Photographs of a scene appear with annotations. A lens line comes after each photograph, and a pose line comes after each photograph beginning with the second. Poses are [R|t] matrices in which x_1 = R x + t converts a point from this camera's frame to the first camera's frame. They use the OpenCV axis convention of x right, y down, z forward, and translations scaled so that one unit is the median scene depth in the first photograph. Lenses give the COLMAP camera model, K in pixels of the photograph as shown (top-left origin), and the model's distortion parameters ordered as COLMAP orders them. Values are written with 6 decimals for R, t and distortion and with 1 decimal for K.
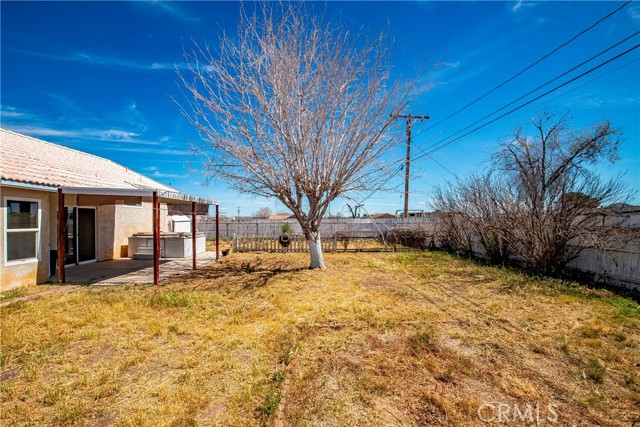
lens RADIAL K [[305.1, 0, 320.4], [0, 305.1, 217.2], [0, 0, 1]] dist [-0.003453, -0.000154]
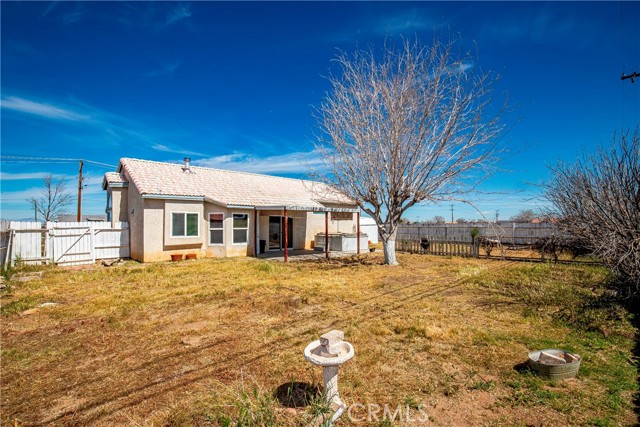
lens RADIAL K [[305.1, 0, 321.2], [0, 305.1, 214.8], [0, 0, 1]] dist [-0.003453, -0.000154]
pose [[0.665739, -0.023988, -0.745799, 0.544351], [0.005869, 0.999621, -0.026913, 0.004734], [0.746162, 0.013539, 0.665627, 0.021344]]
